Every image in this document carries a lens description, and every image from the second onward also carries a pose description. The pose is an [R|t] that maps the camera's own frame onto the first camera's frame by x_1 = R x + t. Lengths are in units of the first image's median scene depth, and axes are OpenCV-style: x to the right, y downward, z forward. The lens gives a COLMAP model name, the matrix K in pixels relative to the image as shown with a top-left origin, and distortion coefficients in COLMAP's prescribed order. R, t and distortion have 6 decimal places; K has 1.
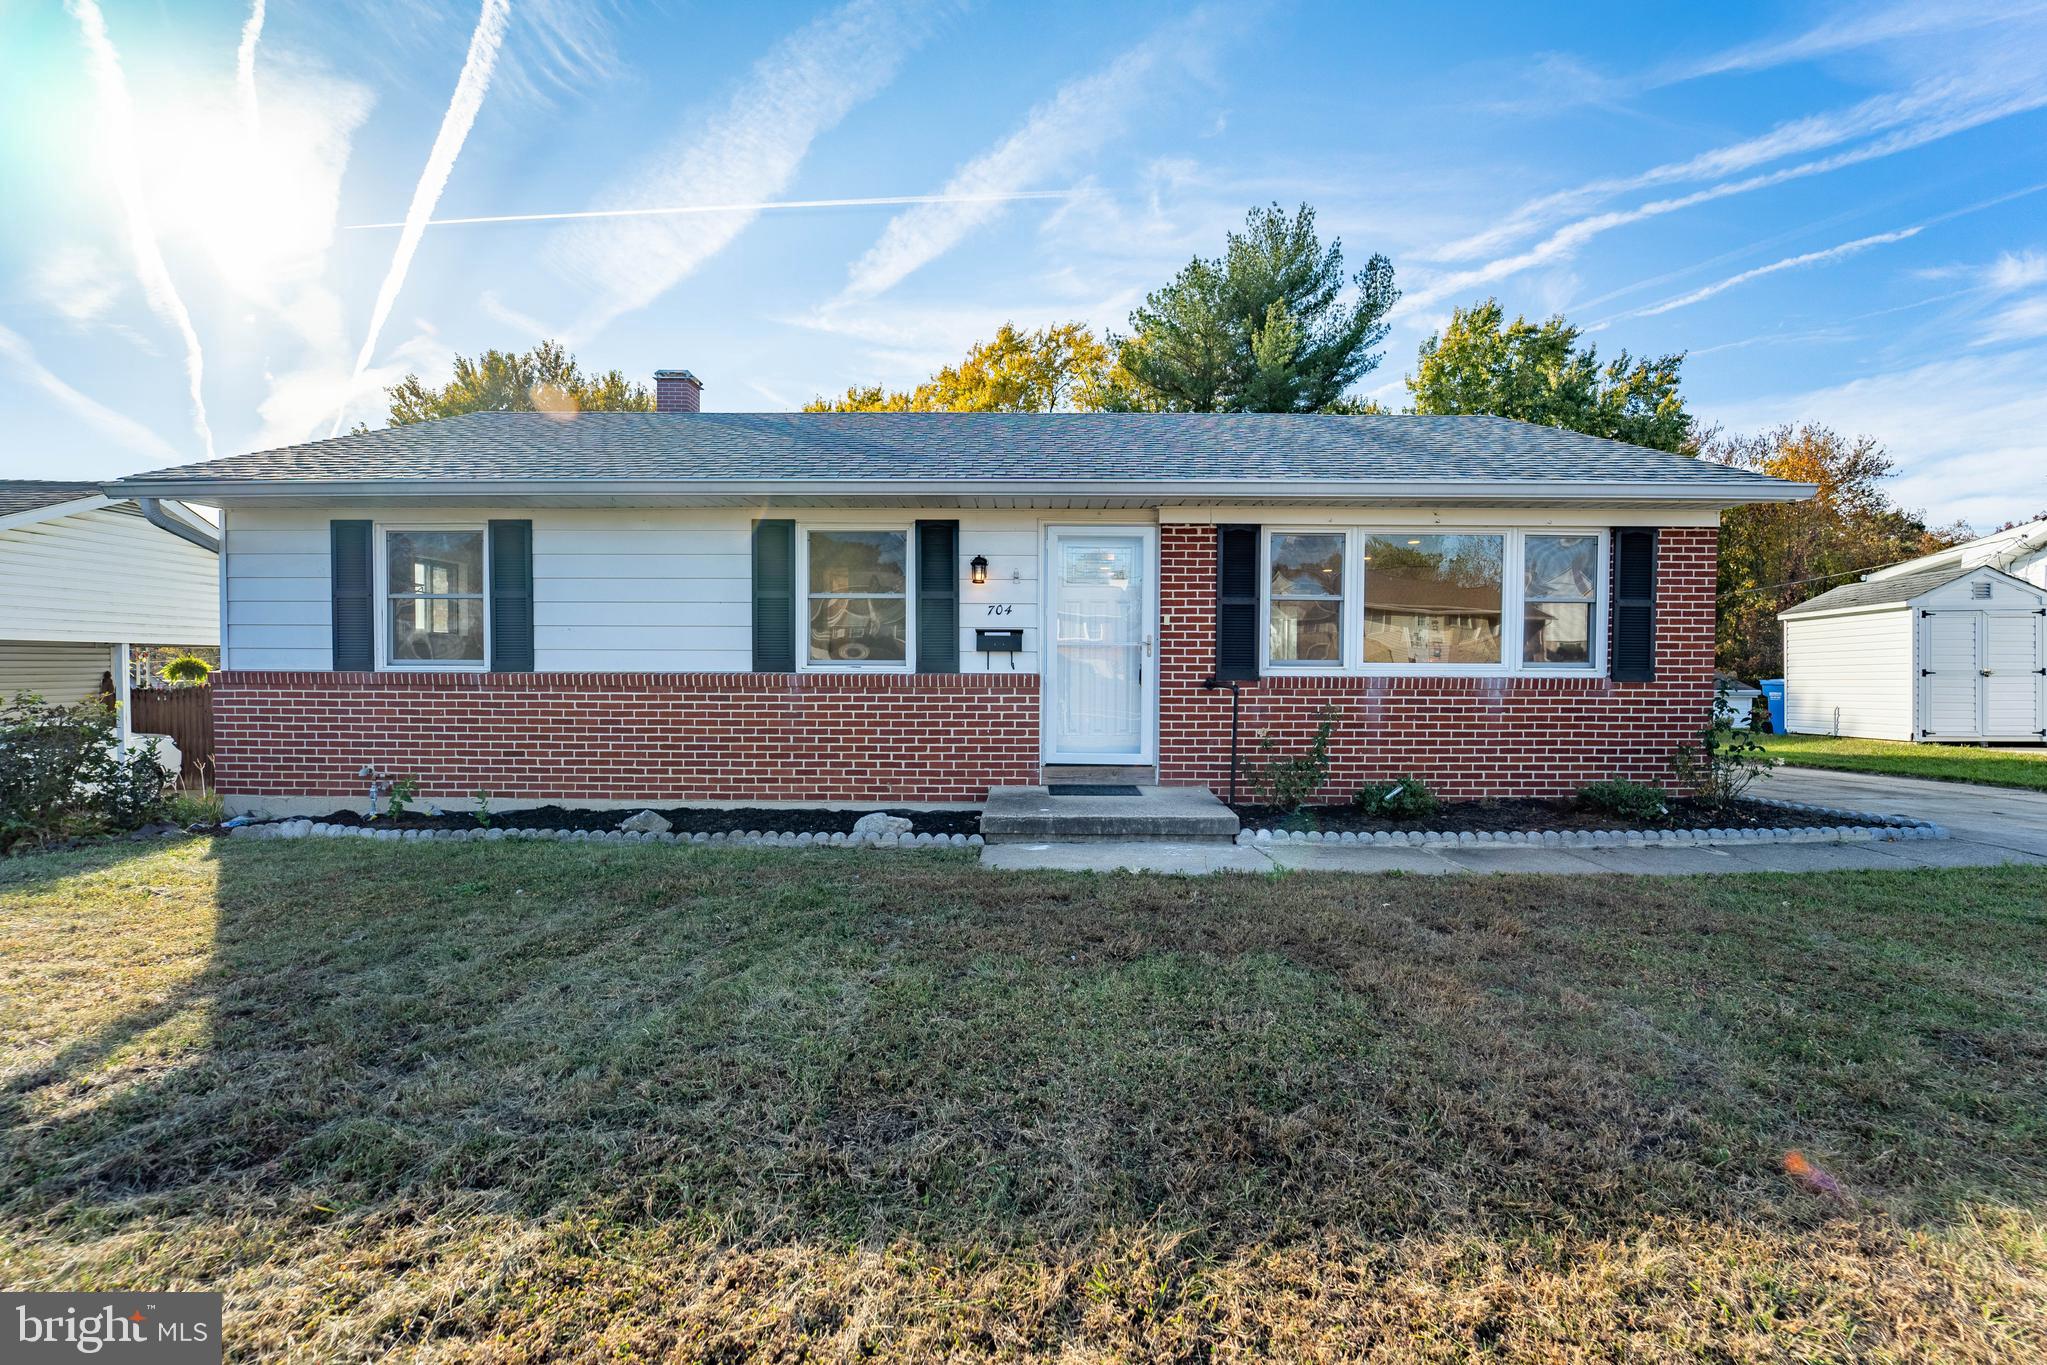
lens RADIAL K [[800.6, 0, 1023.5], [0, 800.6, 682.5], [0, 0, 1]] dist [-0.001911, -0.000036]
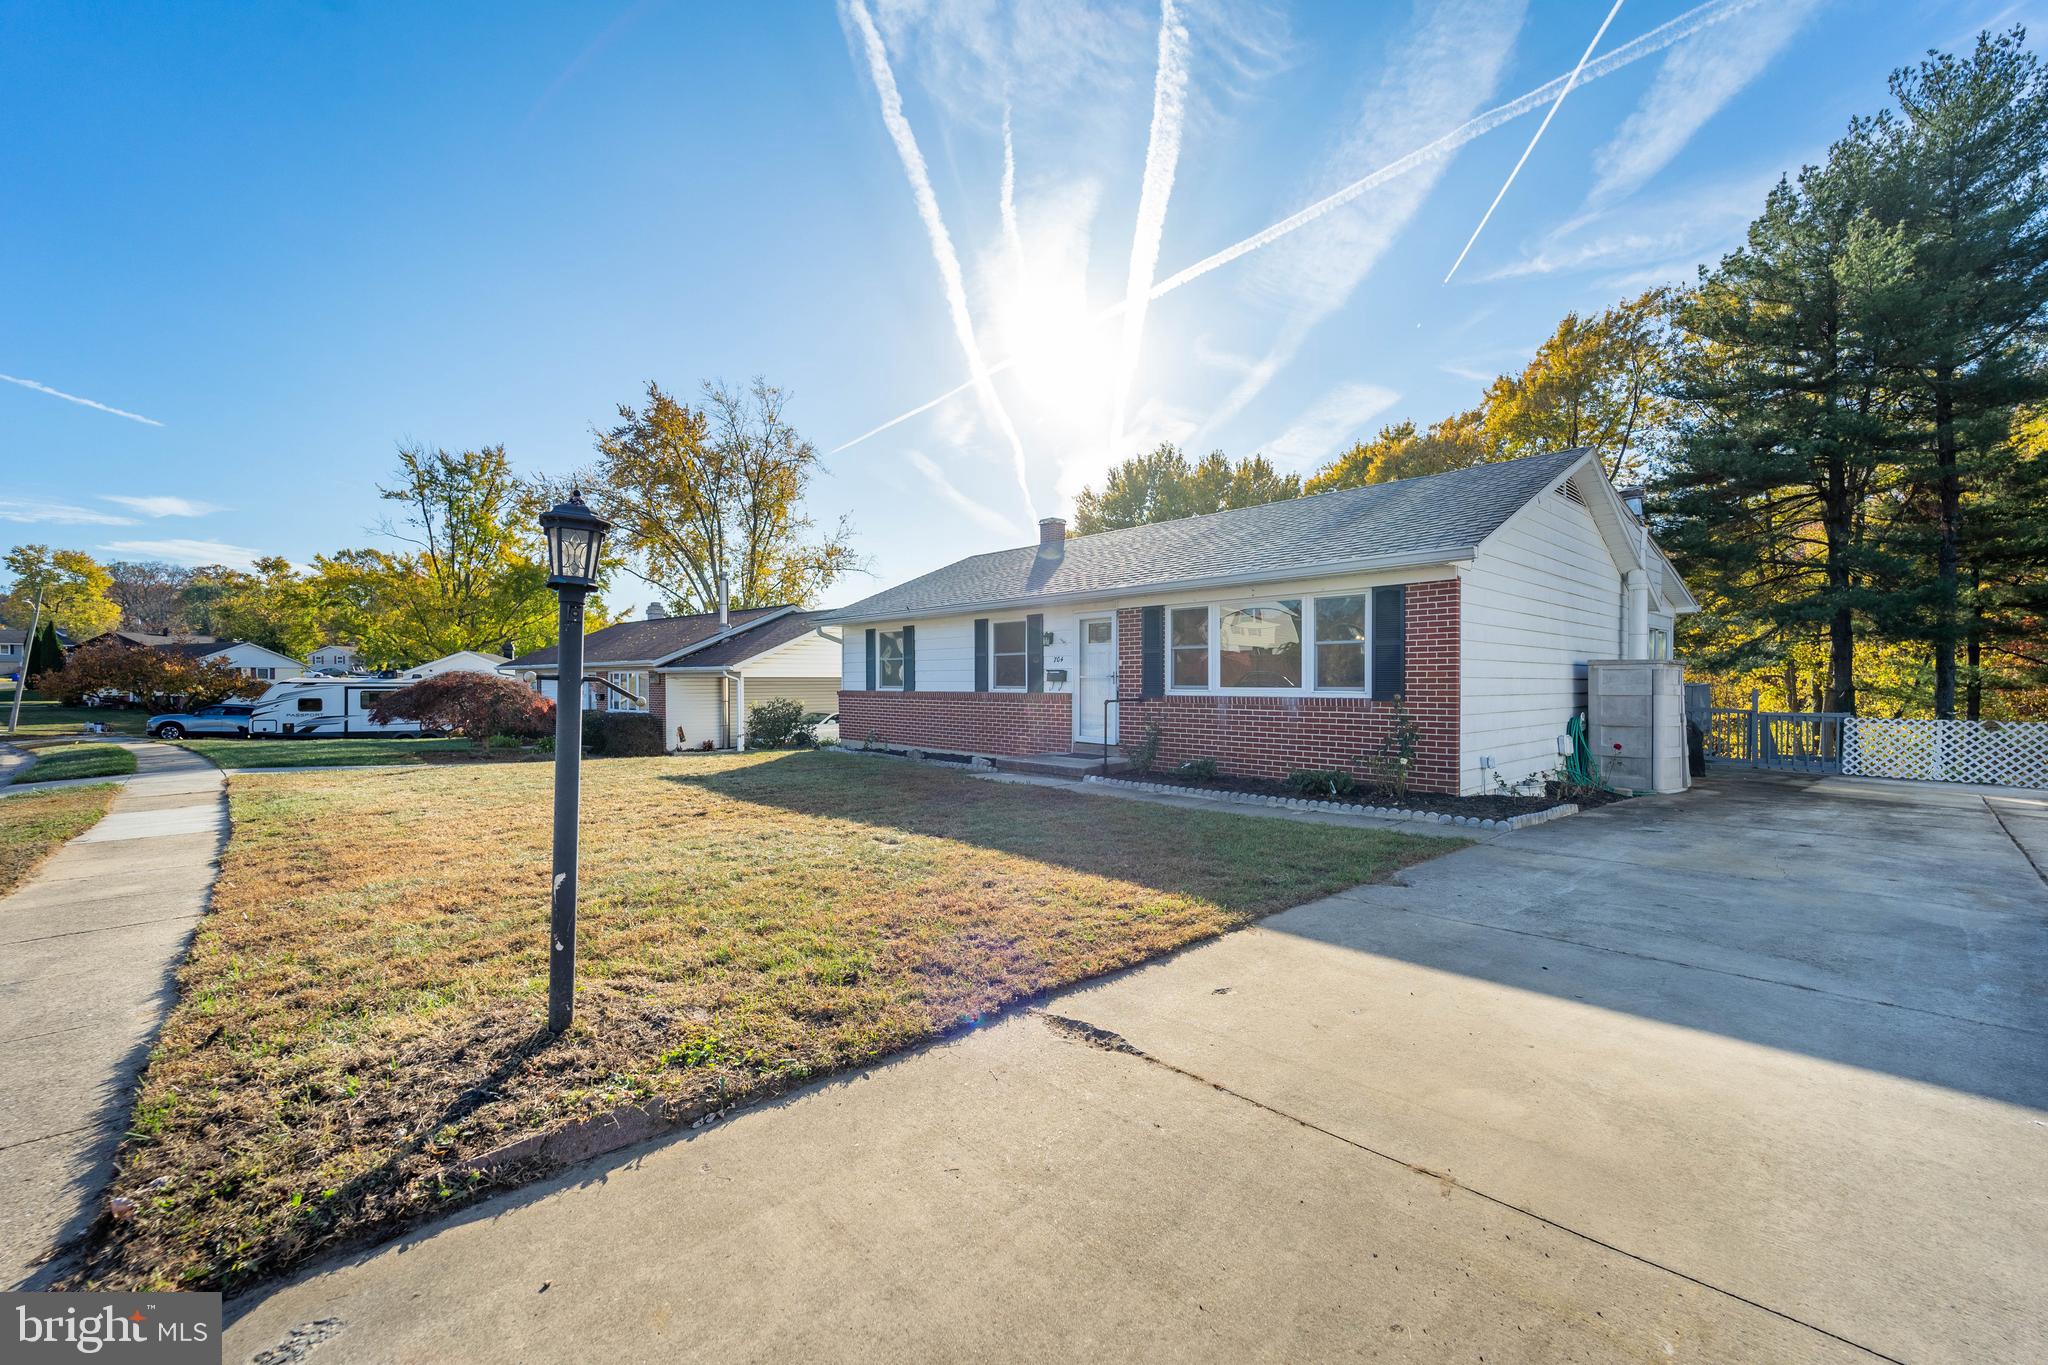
lens RADIAL K [[800.9, 0, 1024.0], [0, 800.9, 682.5], [0, 0, 1]] dist [-0.001911, -0.000036]
pose [[0.688279, -0.004112, -0.725434, 1.281037], [-0.019003, 0.999539, -0.023696, 0.010317], [0.725197, 0.030095, 0.687883, -0.350104]]
